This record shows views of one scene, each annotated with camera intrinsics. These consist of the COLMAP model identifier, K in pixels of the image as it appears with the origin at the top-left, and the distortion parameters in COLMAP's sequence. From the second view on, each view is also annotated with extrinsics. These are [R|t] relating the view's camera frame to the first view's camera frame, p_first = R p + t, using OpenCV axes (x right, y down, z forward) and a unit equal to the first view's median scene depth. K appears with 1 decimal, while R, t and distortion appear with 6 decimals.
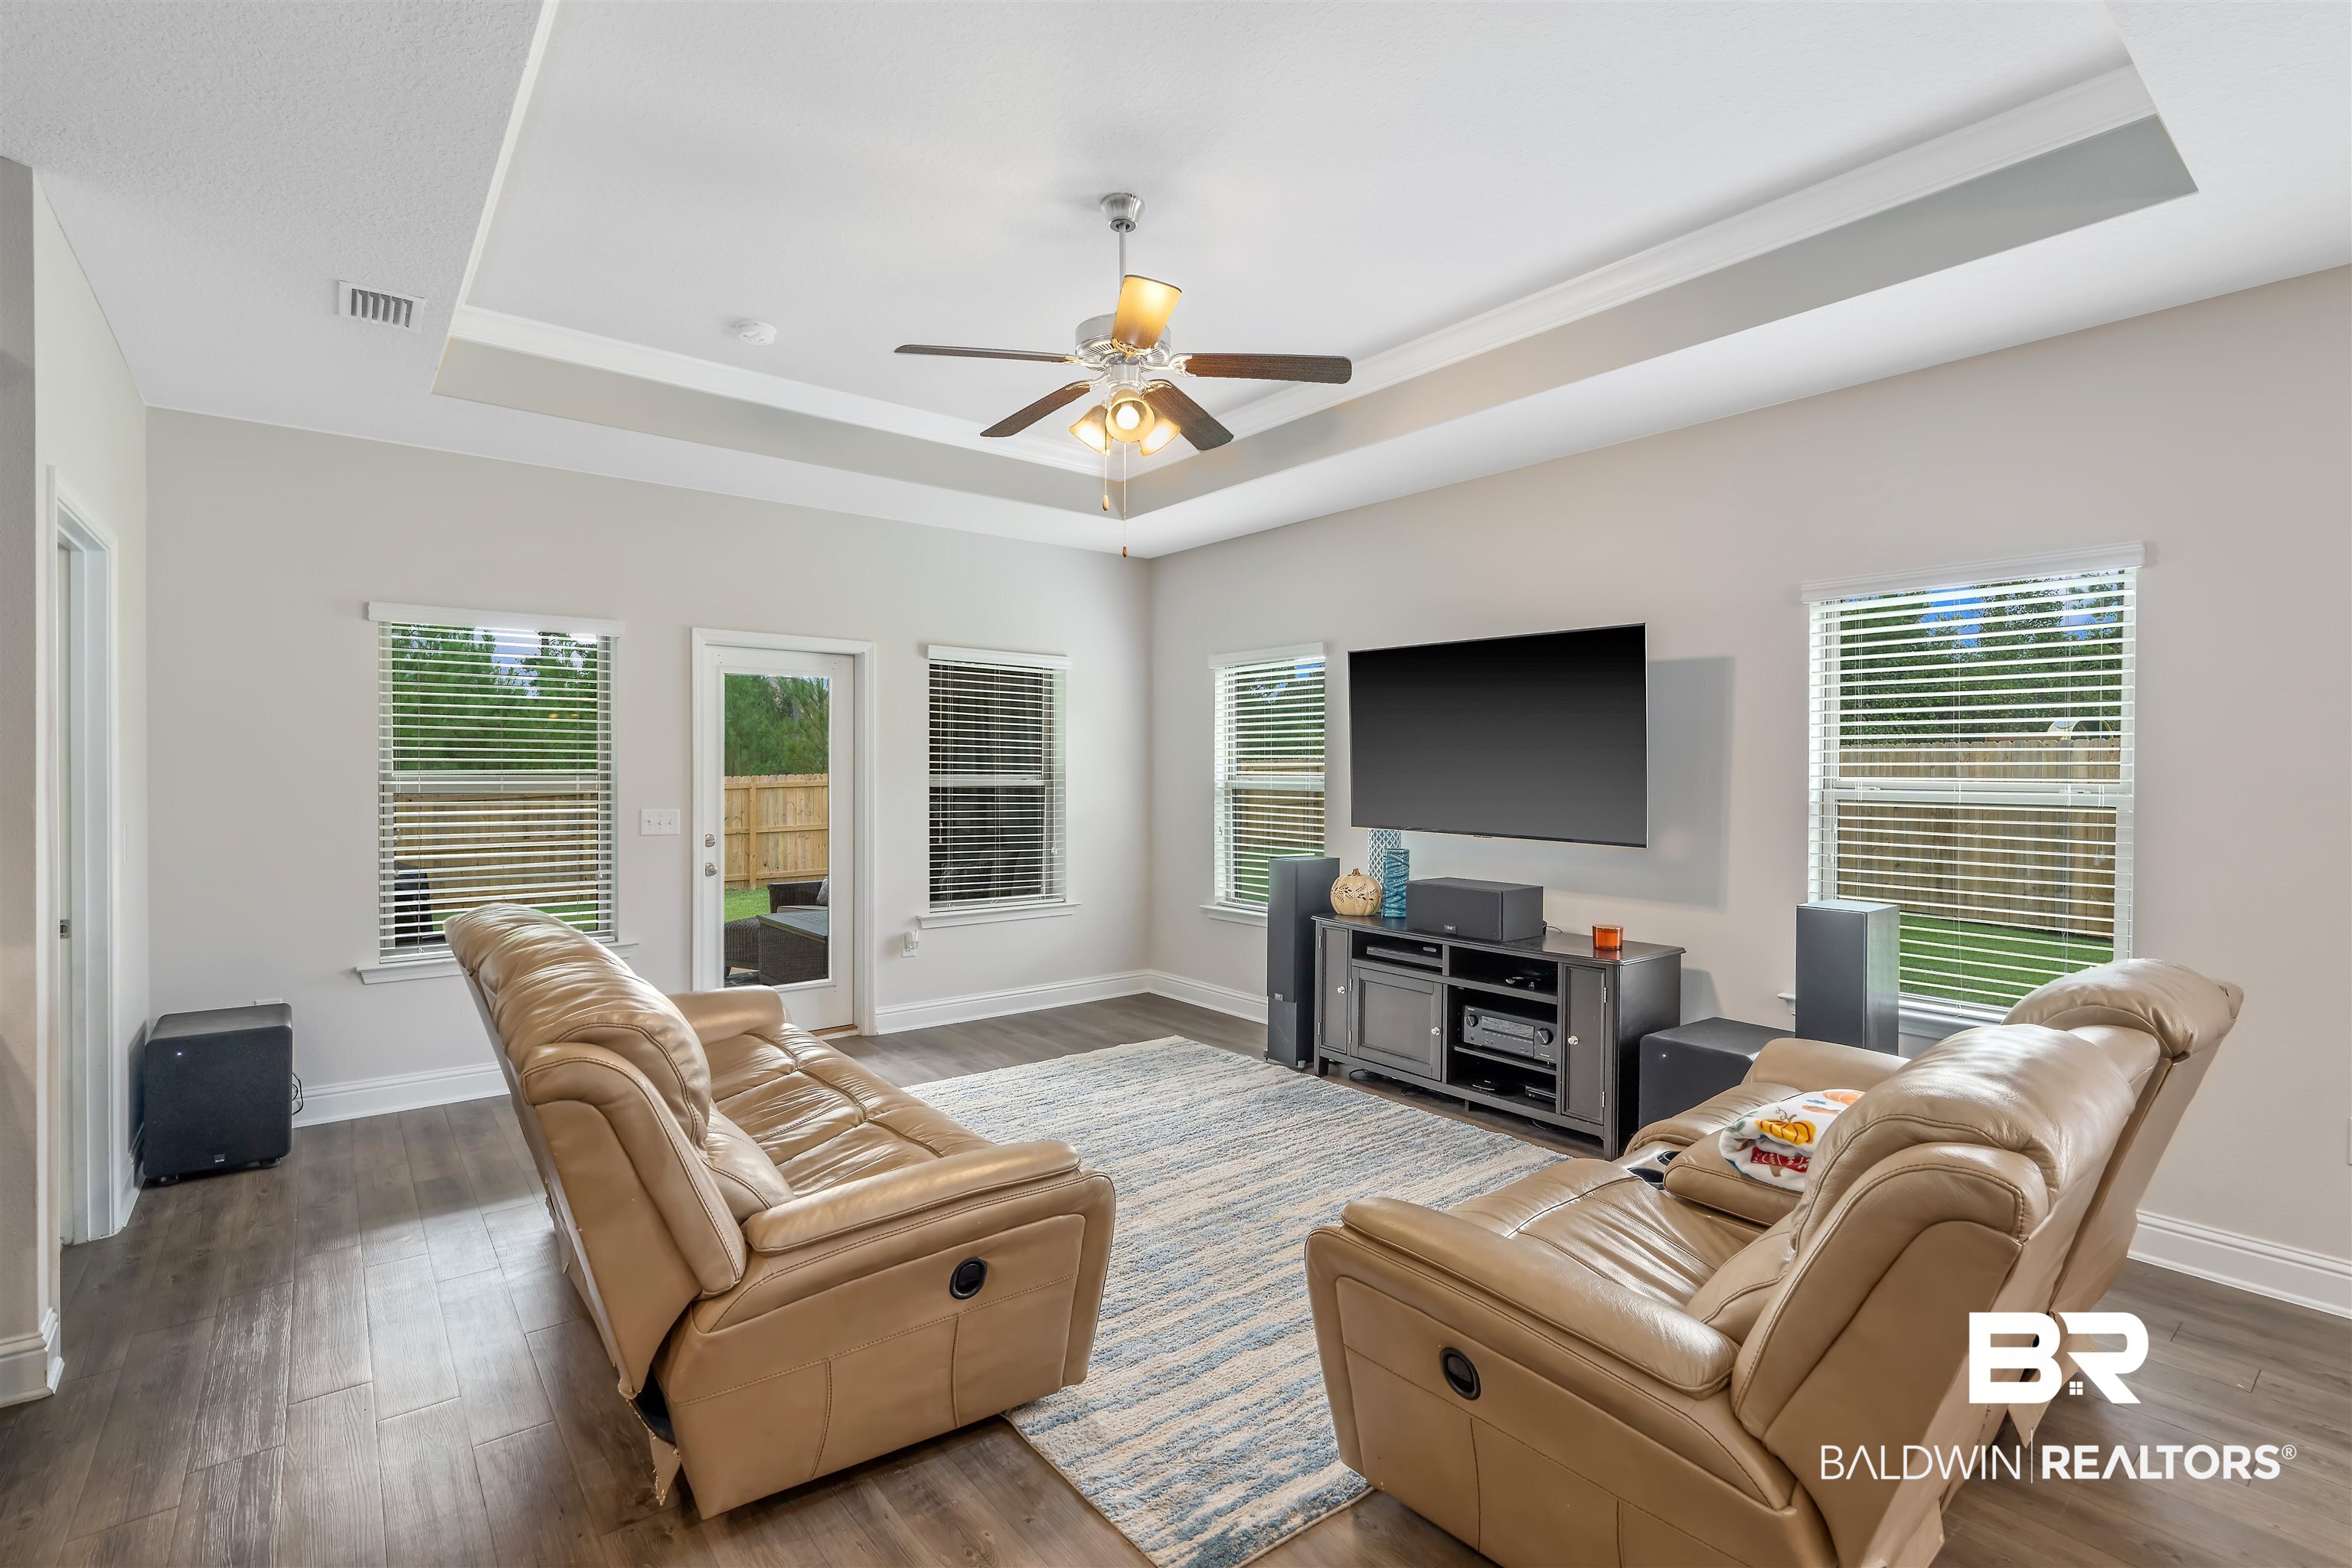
lens RADIAL K [[1073.6, 0, 1199.9], [0, 1073.6, 774.2], [0, 0, 1]] dist [0.000239, 0.000253]
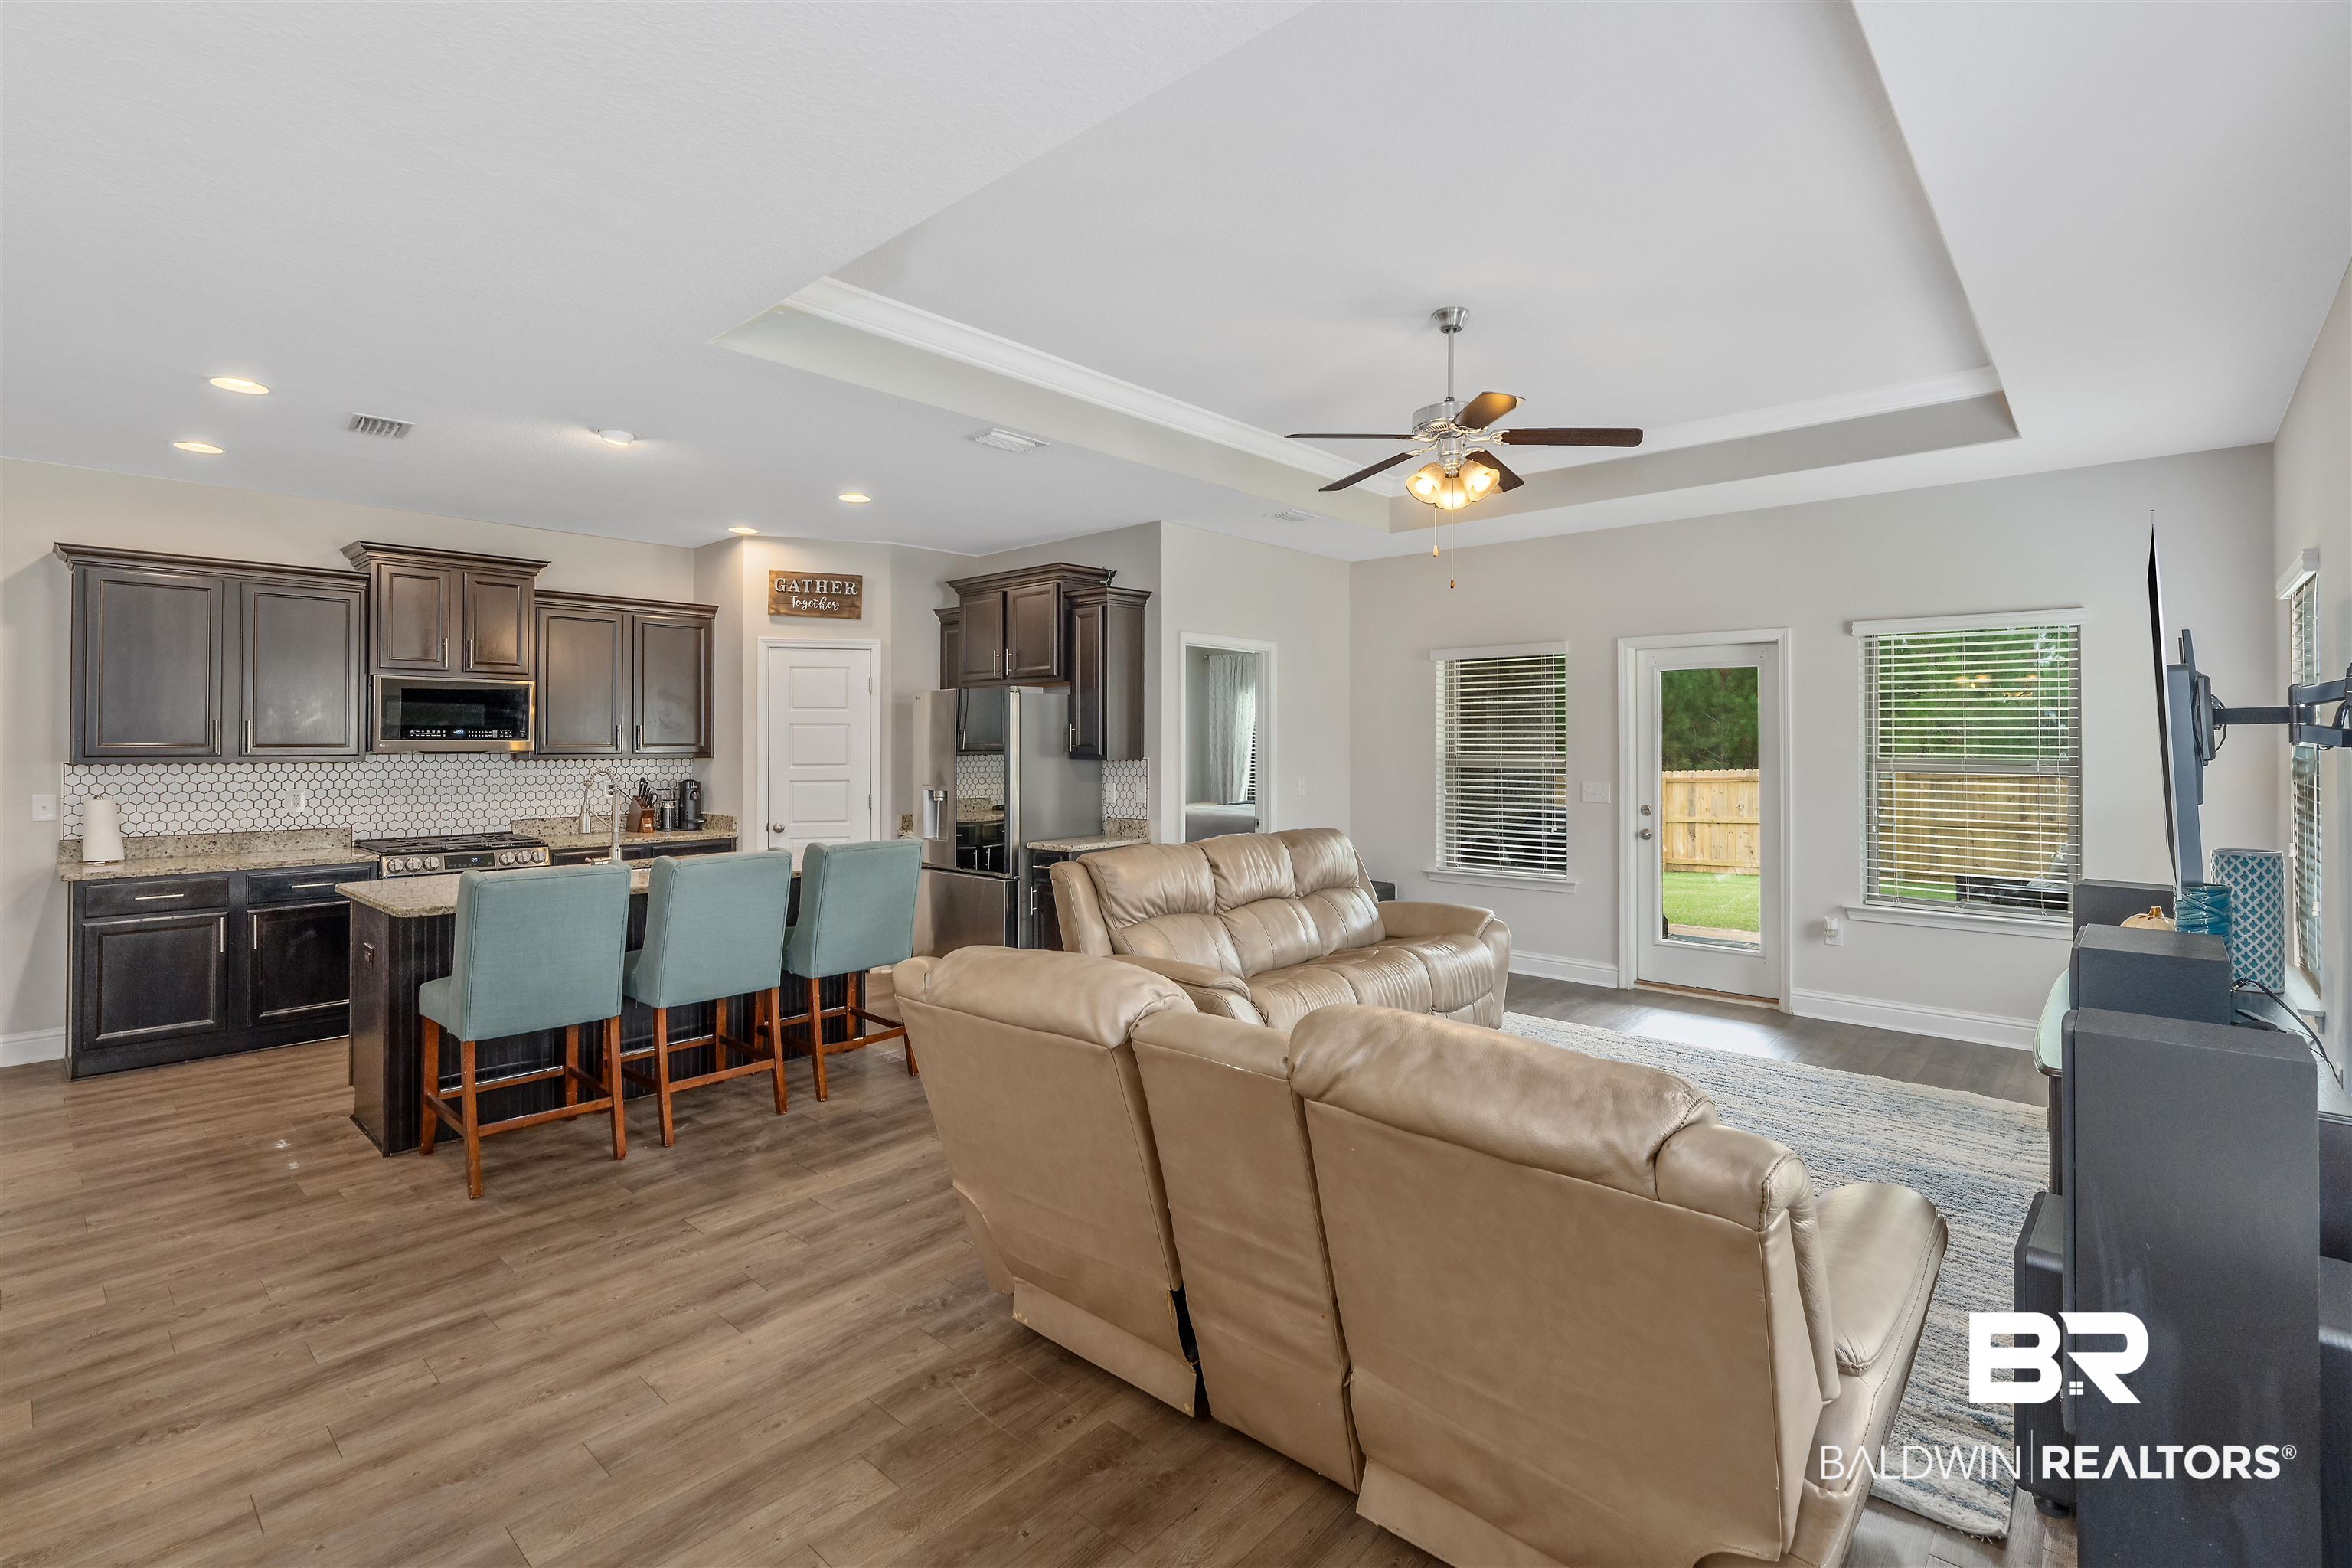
lens RADIAL K [[1069.4, 0, 1165.0], [0, 1069.4, 747.1], [0, 0, 1]] dist [-0.001521, 0.000485]
pose [[0.147037, 0.001814, -0.989129, 0.715797], [-0.003475, 0.999993, 0.001318, -0.010360], [0.989125, 0.003243, 0.147042, 0.305276]]
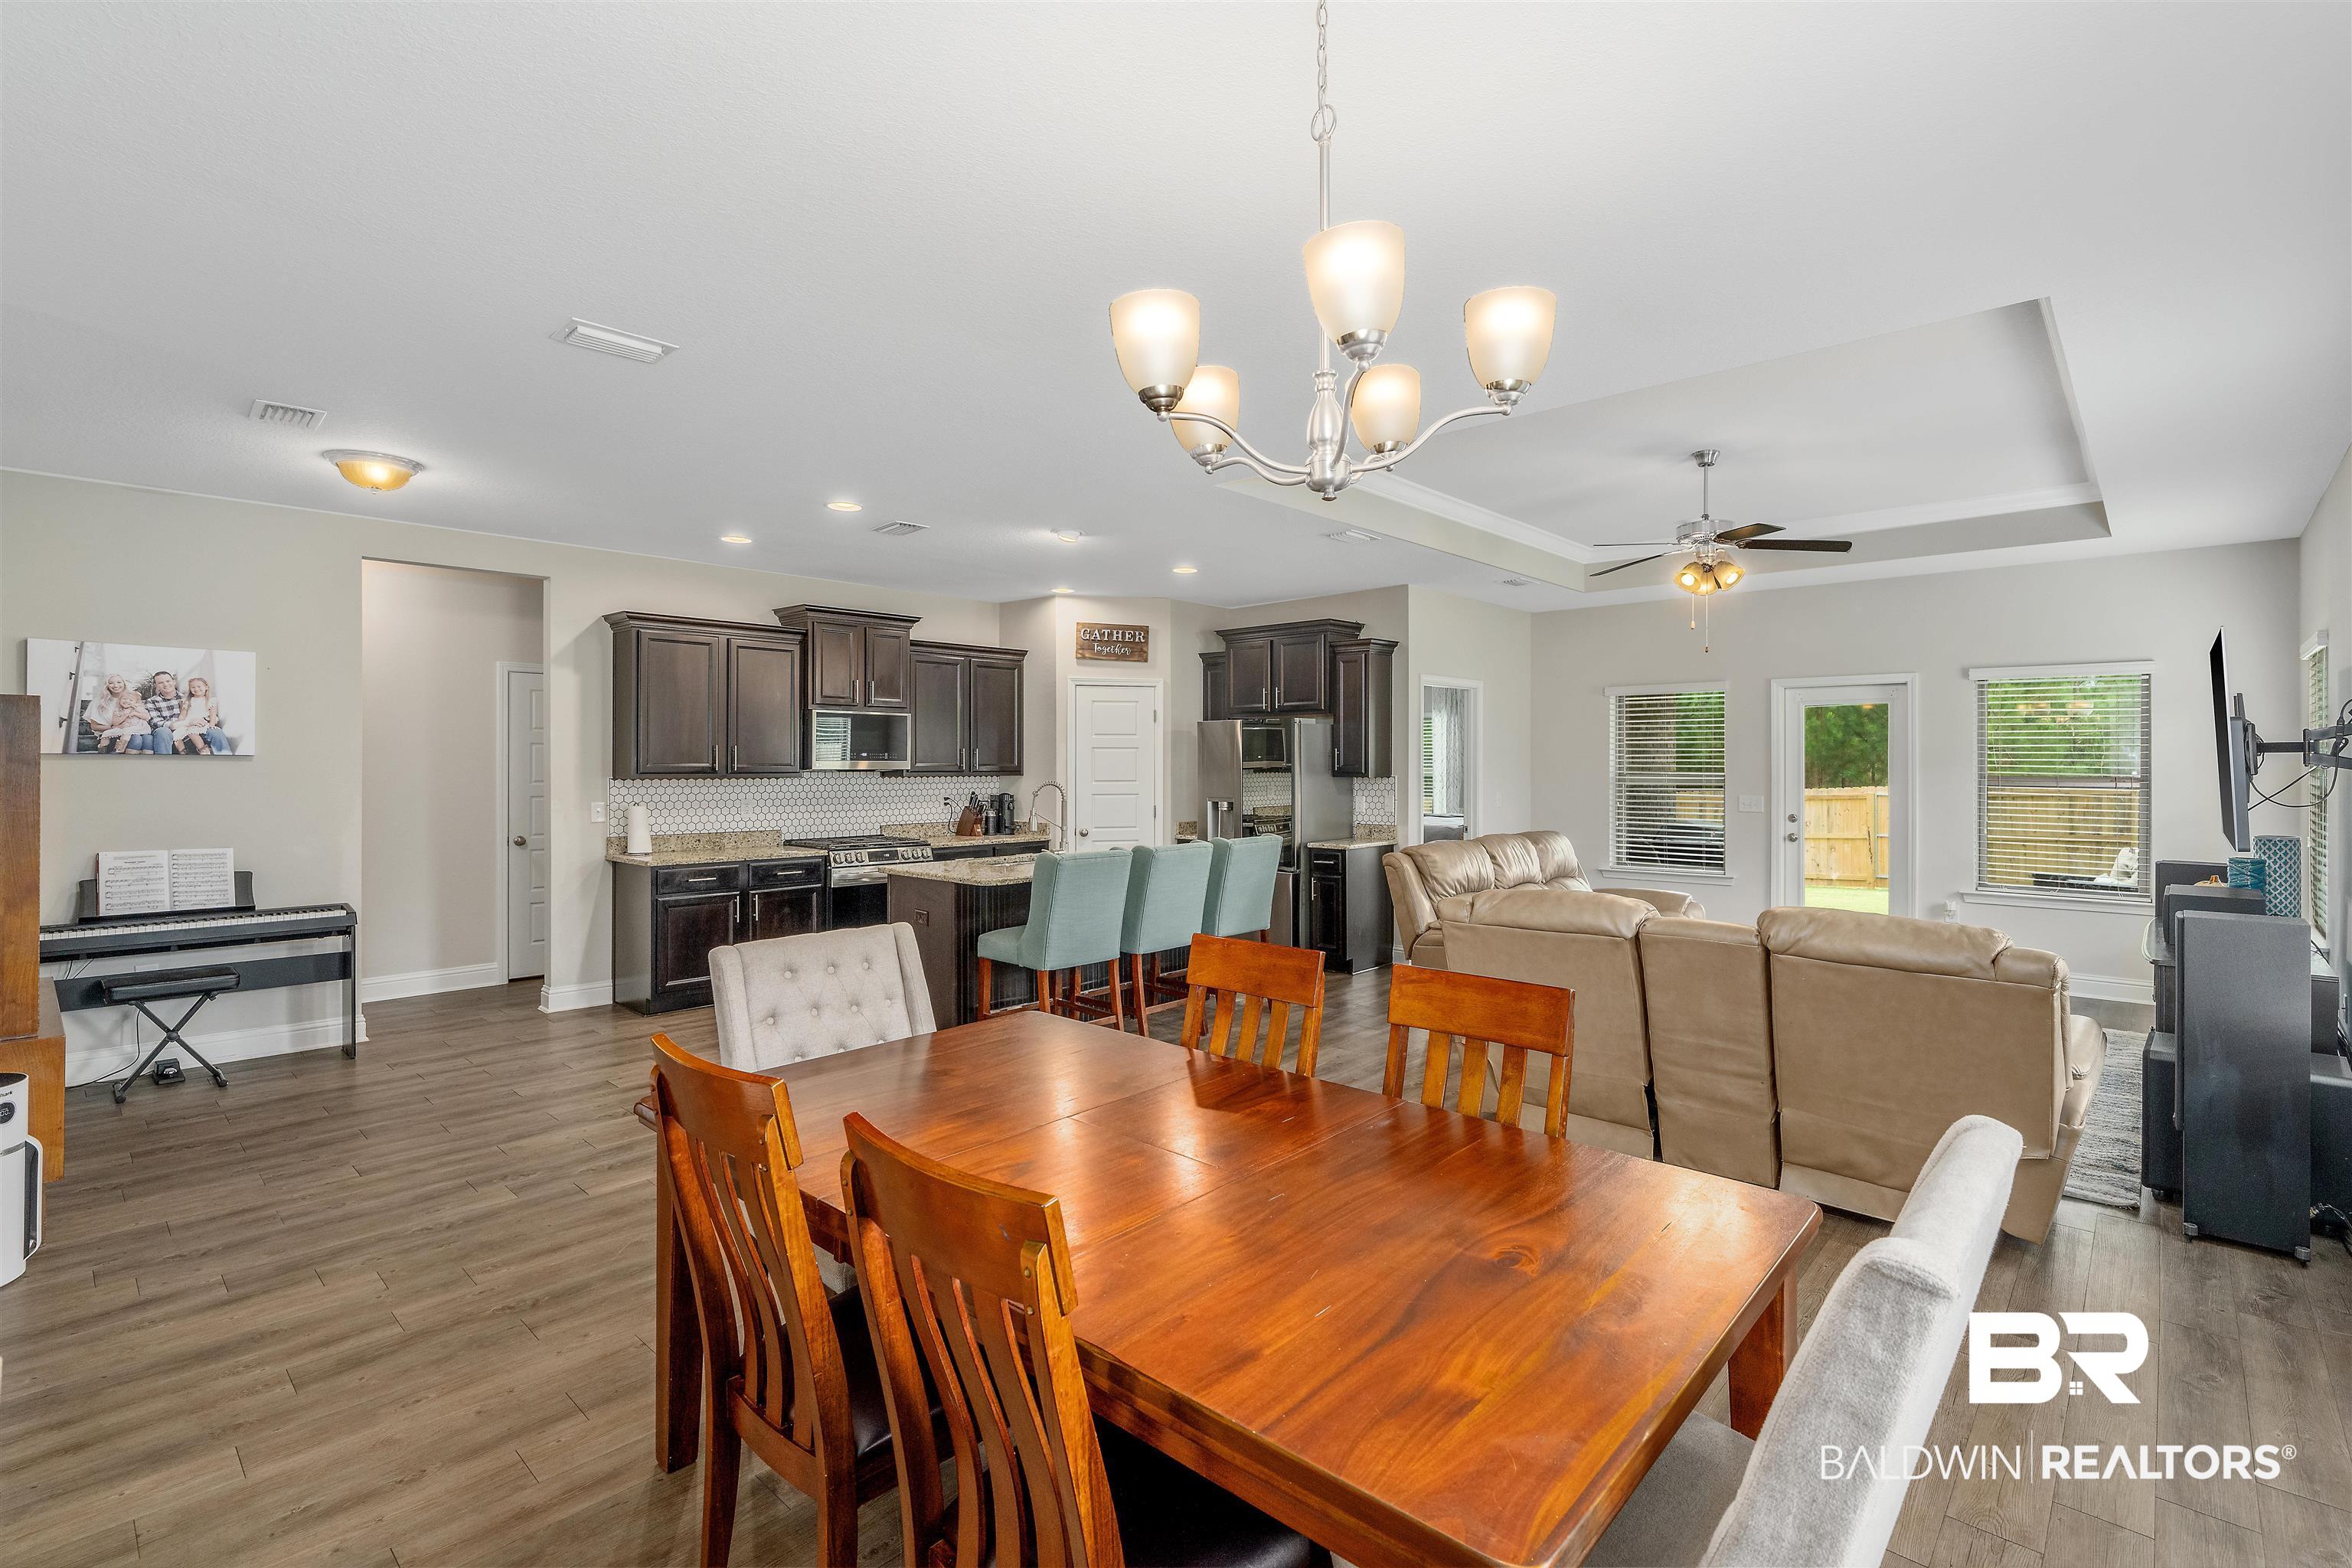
lens RADIAL K [[1073.6, 0, 1199.9], [0, 1073.6, 774.2], [0, 0, 1]] dist [0.000239, 0.000253]
pose [[0.150889, 0.008334, -0.988516, 0.978110], [-0.004244, 0.999961, 0.007783, -0.008737], [0.988542, 0.003021, 0.150919, -0.051512]]
